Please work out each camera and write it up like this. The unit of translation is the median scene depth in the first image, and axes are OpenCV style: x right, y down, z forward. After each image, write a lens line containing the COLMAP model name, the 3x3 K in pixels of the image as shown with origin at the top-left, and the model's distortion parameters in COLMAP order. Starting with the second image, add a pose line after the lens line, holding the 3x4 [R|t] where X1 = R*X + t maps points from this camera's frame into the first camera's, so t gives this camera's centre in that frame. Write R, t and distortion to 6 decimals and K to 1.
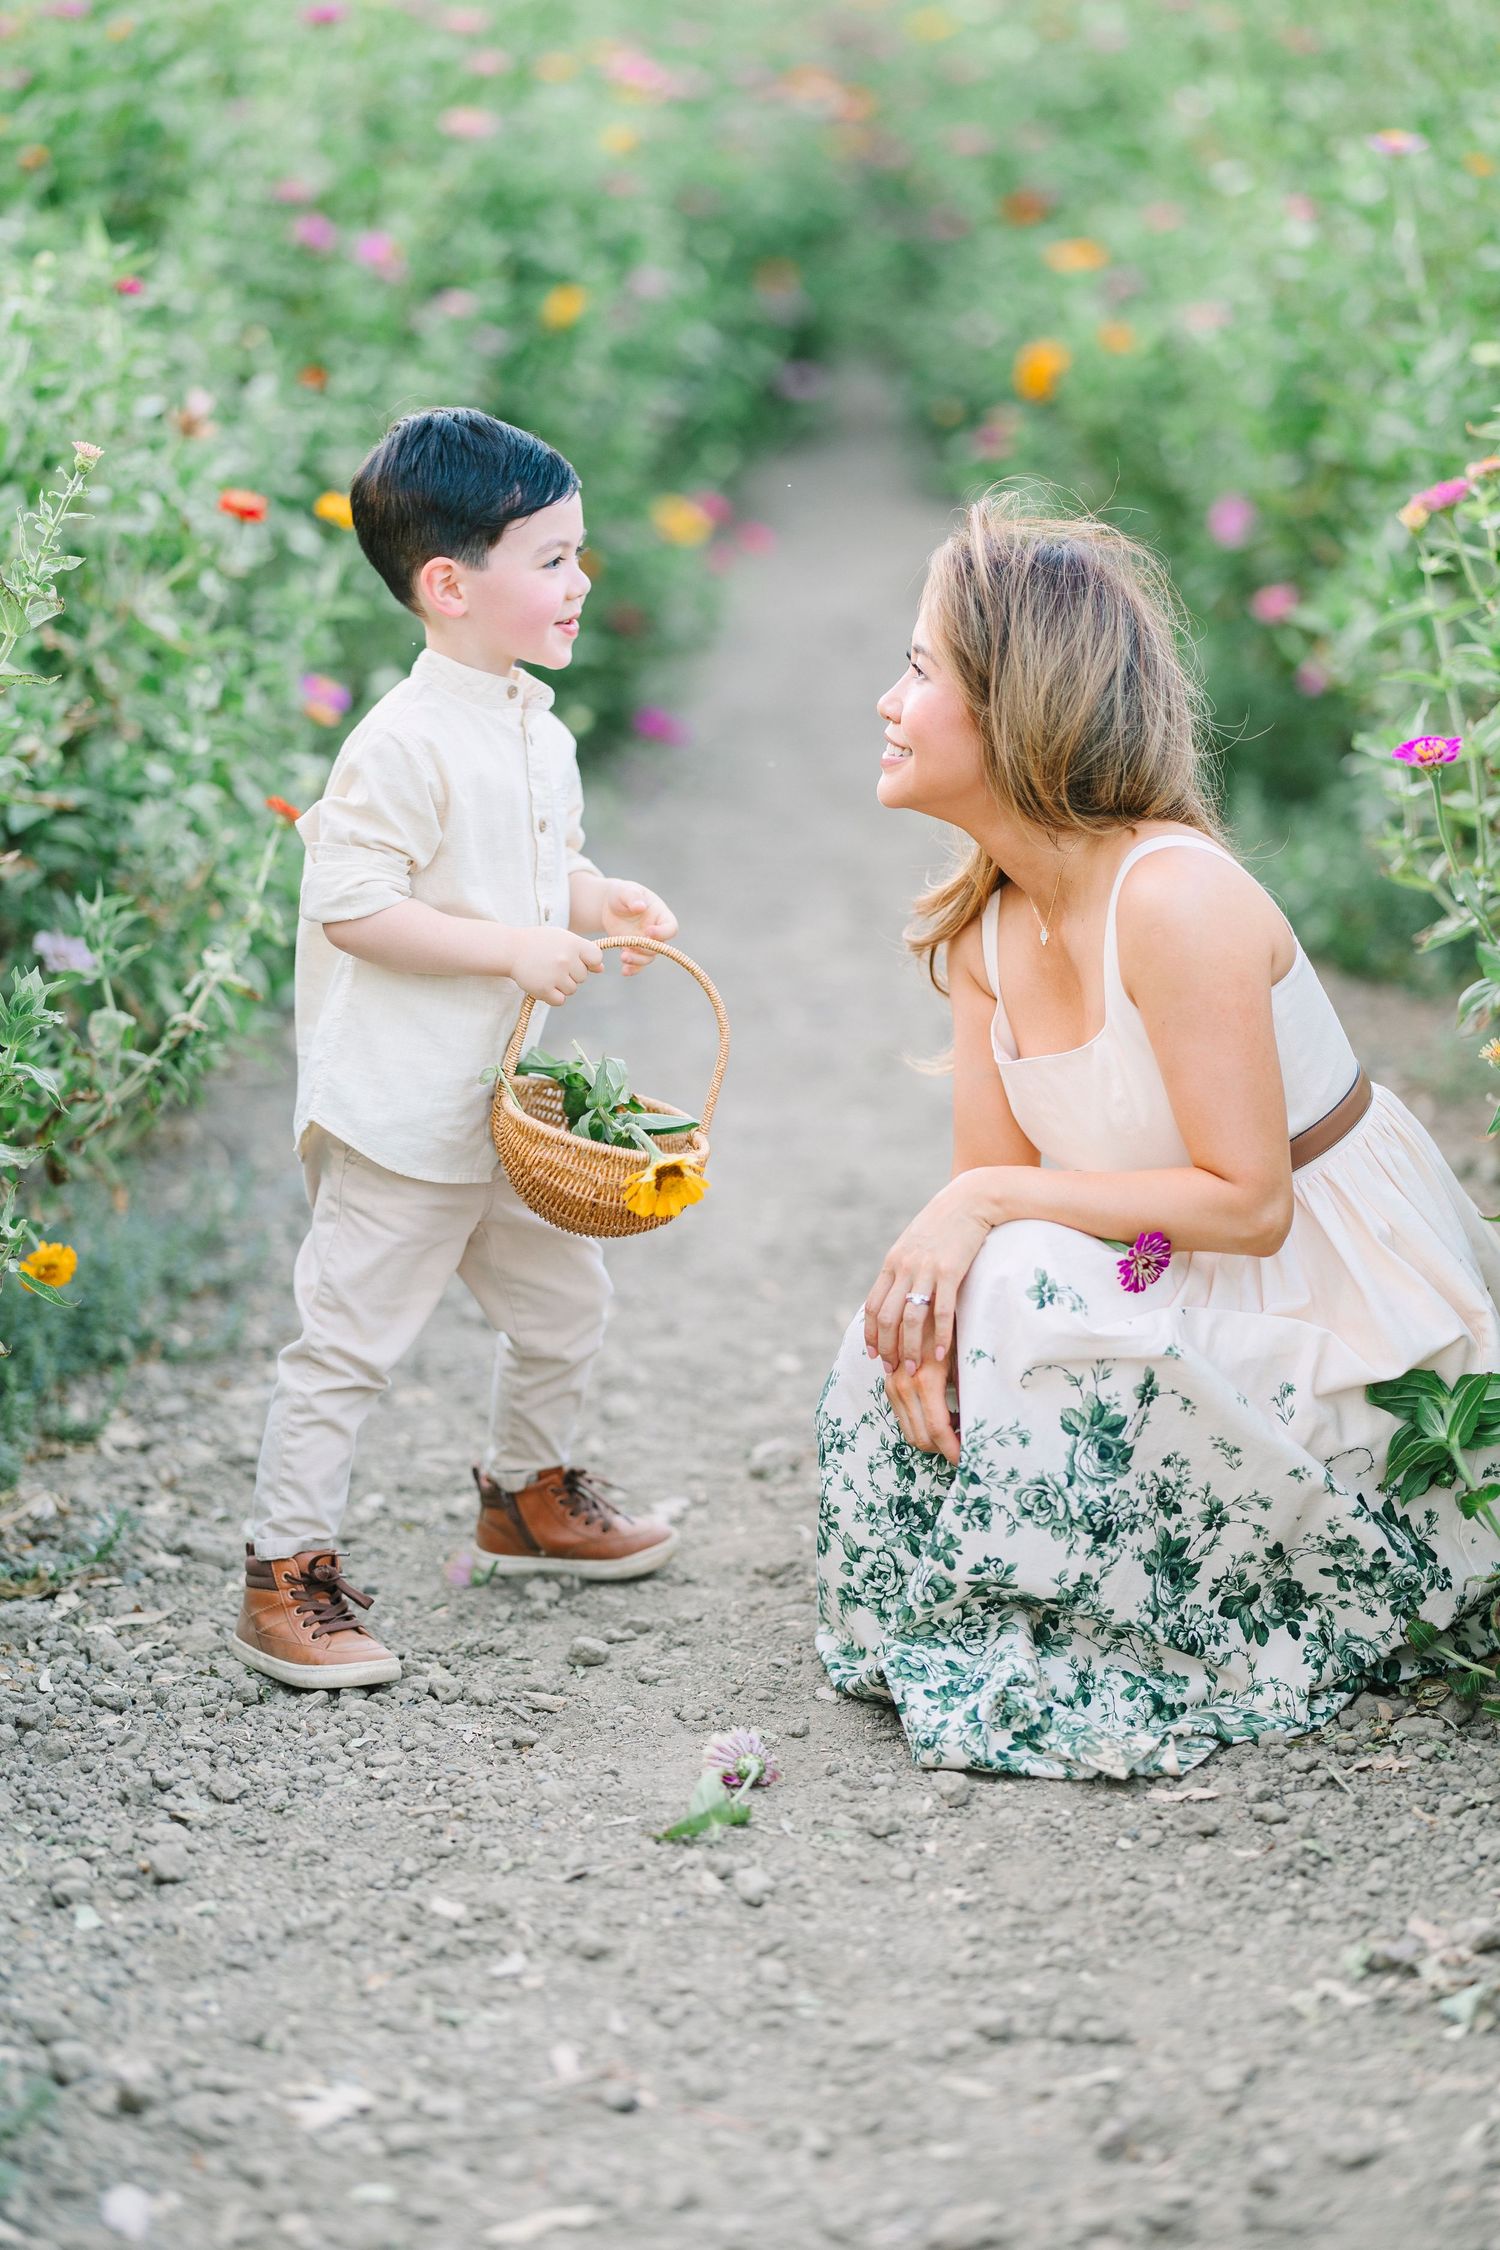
lens RADIAL K [[5580.2, 0, 748.1], [0, 5580.2, 960.4], [0, 0, 1]] dist [-0.070738, 0.834619]
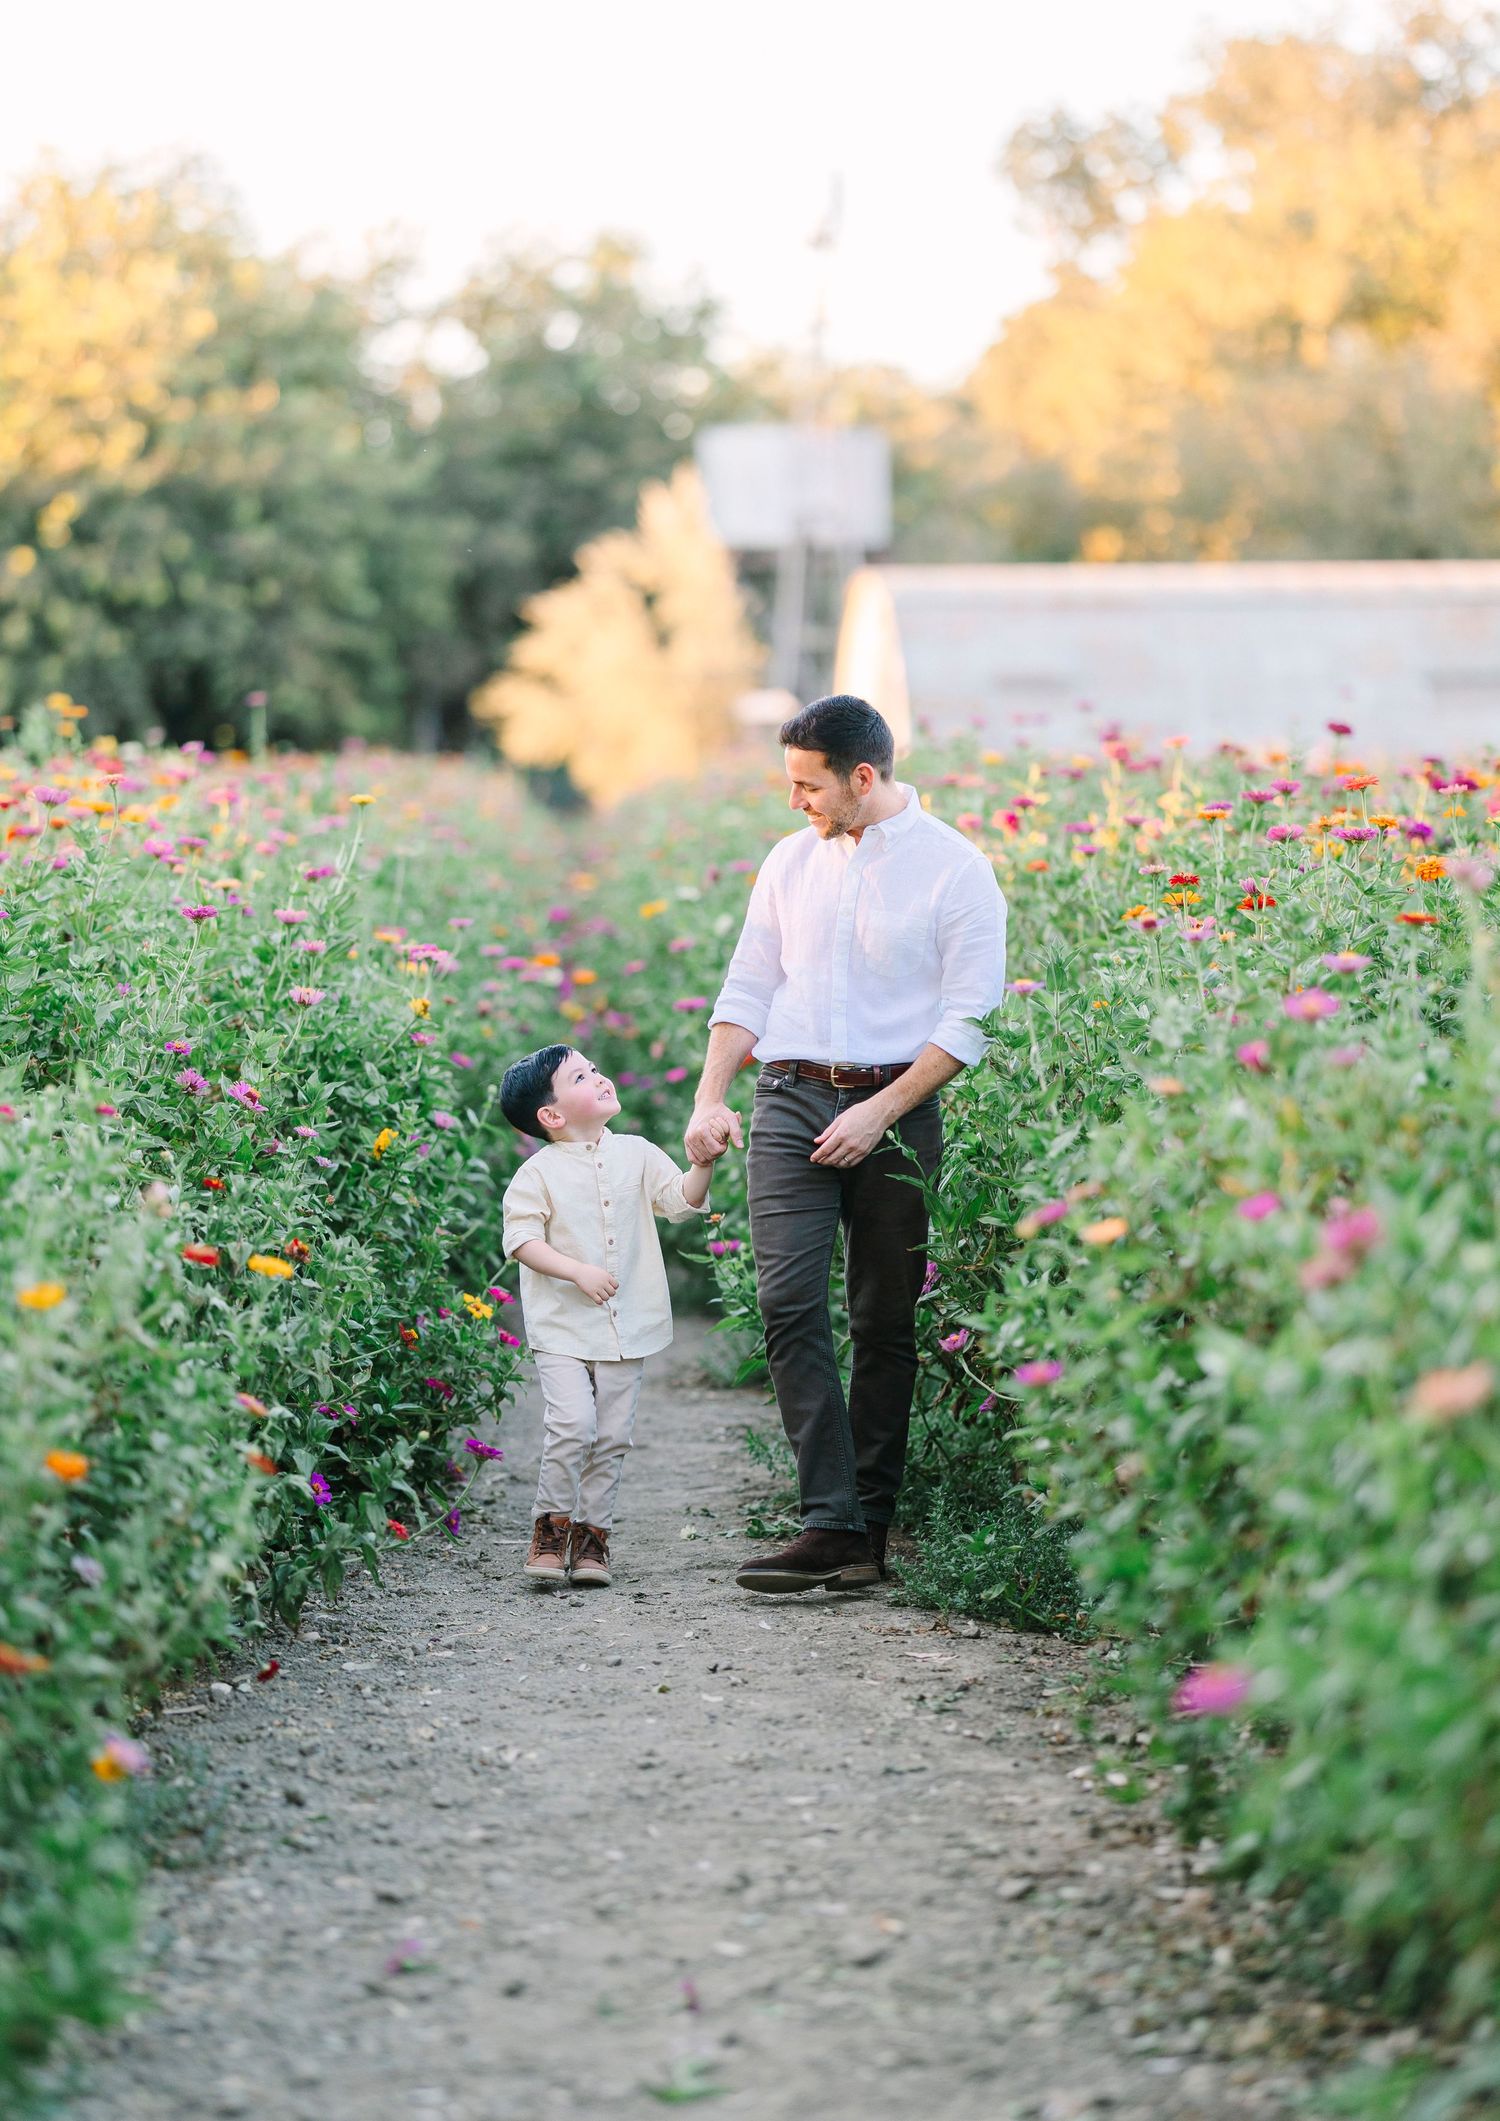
lens RADIAL K [[5872.6, 0, 750.0], [0, 5872.6, 1060.5], [0, 0, 1]] dist [0.583826, -0.086243]
pose [[0.998068, -0.029831, 0.054510, -0.027701], [0.037296, 0.989234, -0.141513, 0.071084], [-0.049701, 0.143272, 0.988435, -0.400214]]
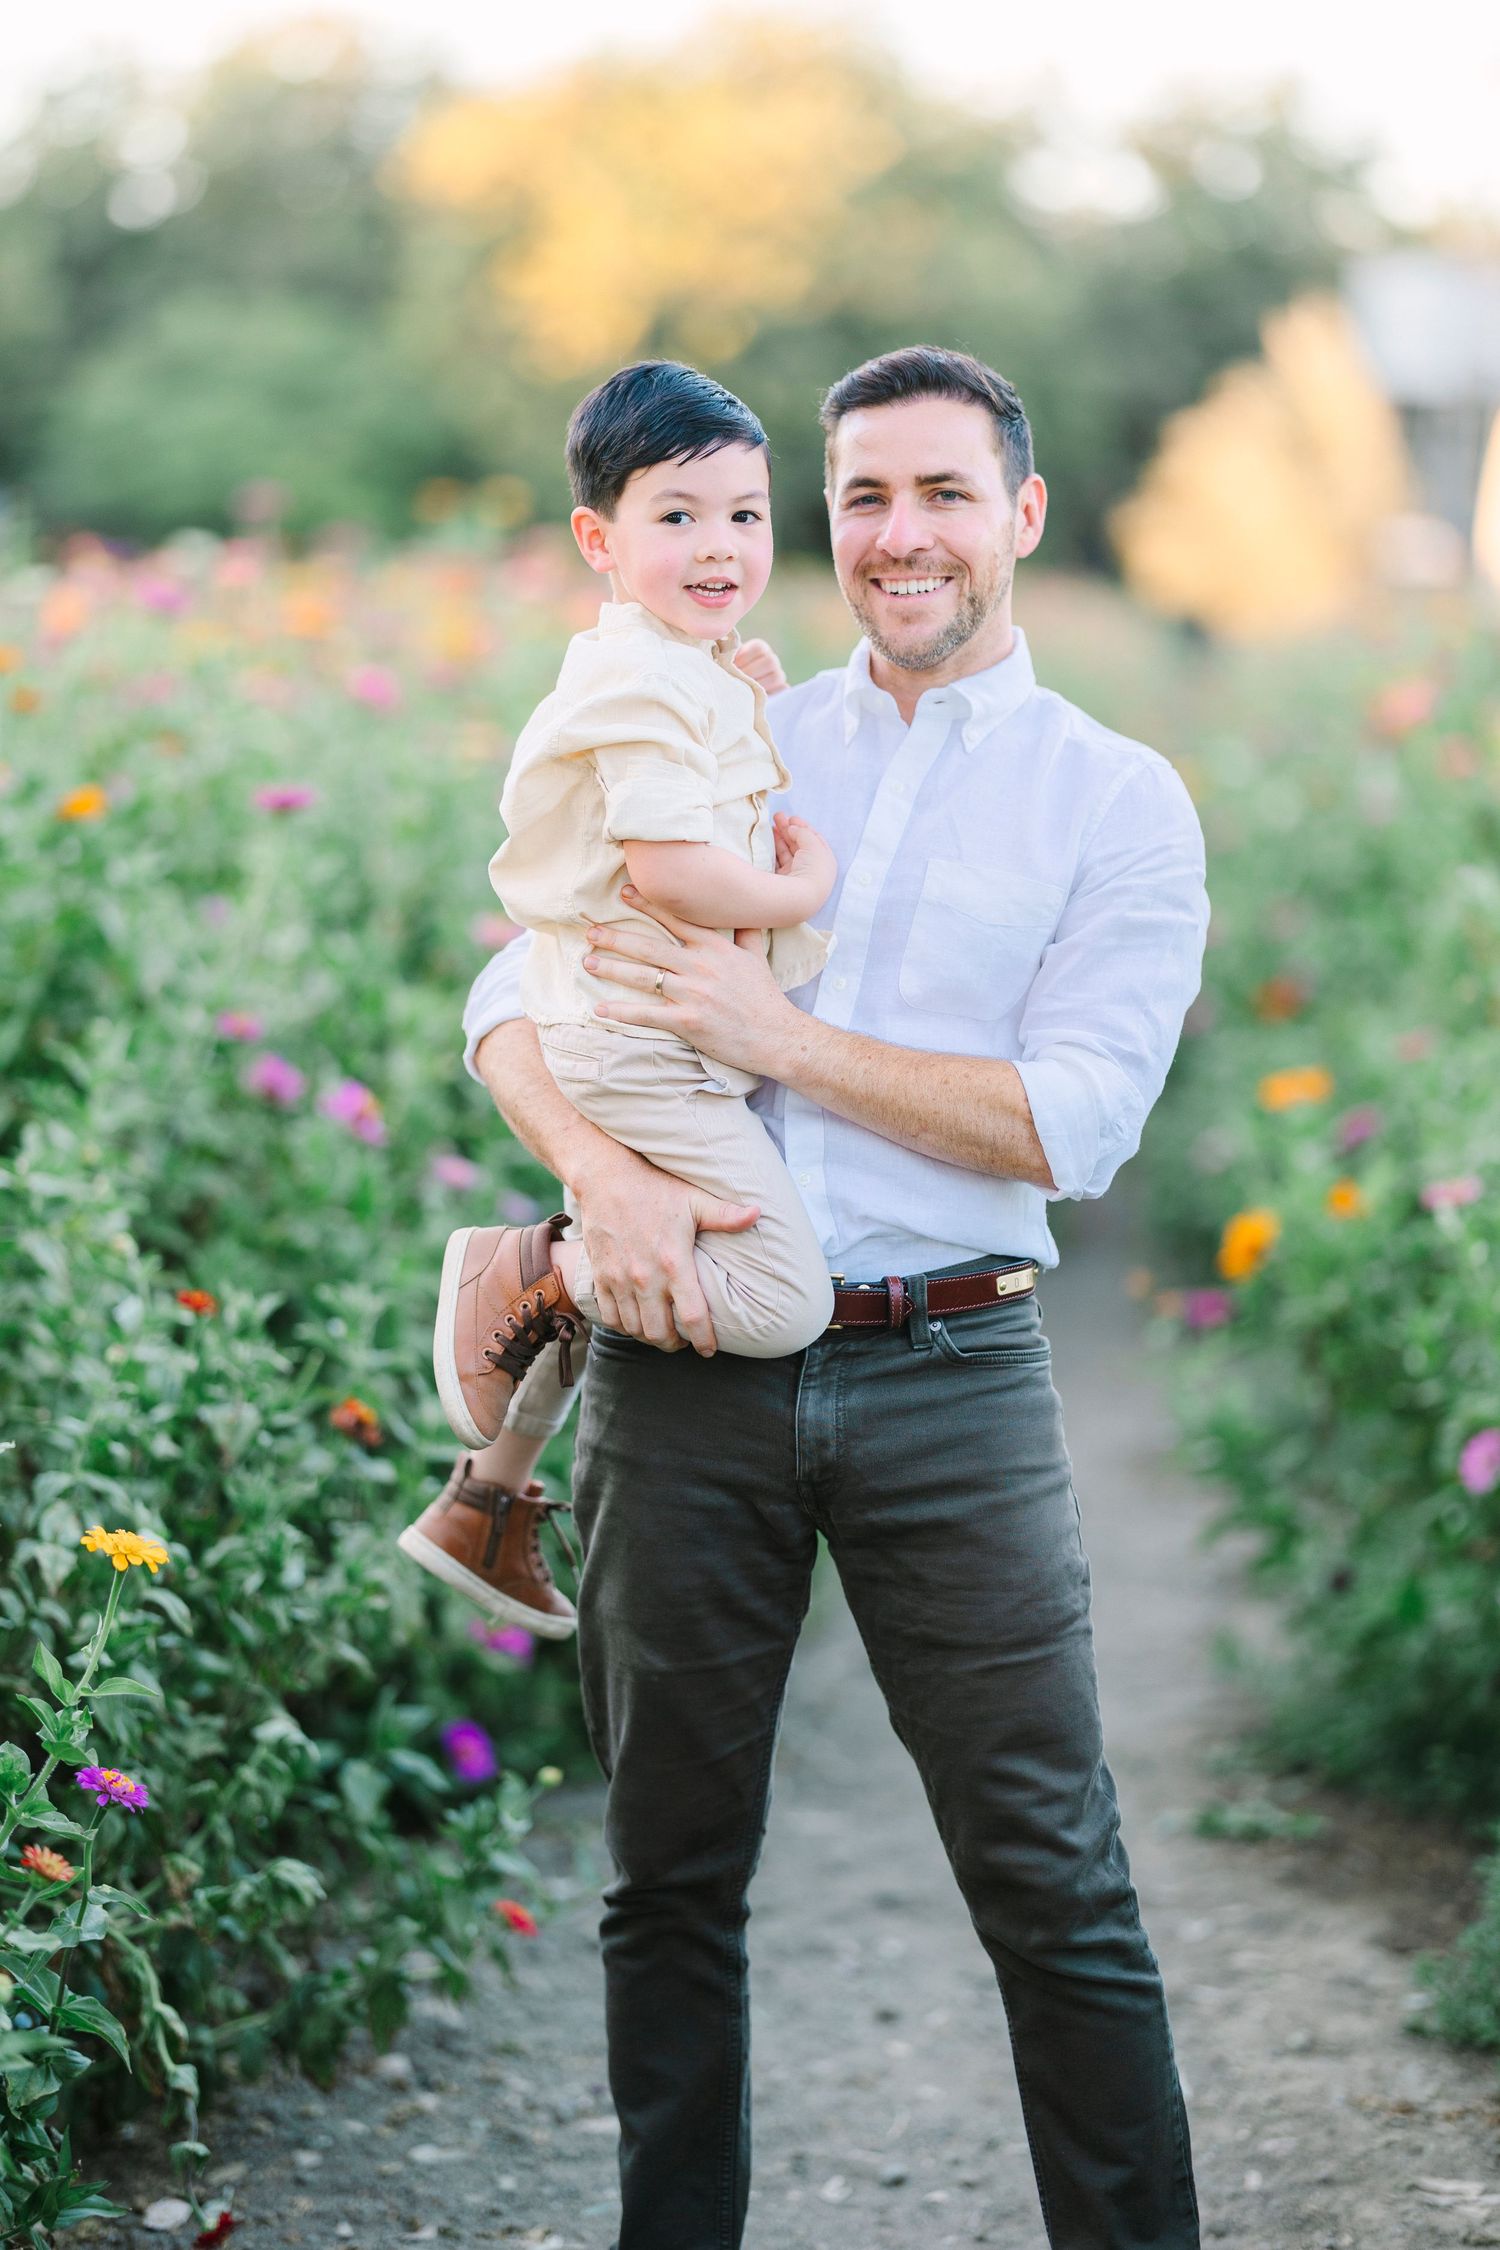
lens RADIAL K [[5580.2, 0, 748.1], [0, 5580.2, 960.4], [0, 0, 1]] dist [-0.070738, 0.834619]
pose [[0.998061, 0.008626, -0.061641, 0.039551], [-0.016501, 0.991584, -0.128412, -0.056160], [0.060014, 0.129181, 0.989803, 0.275228]]
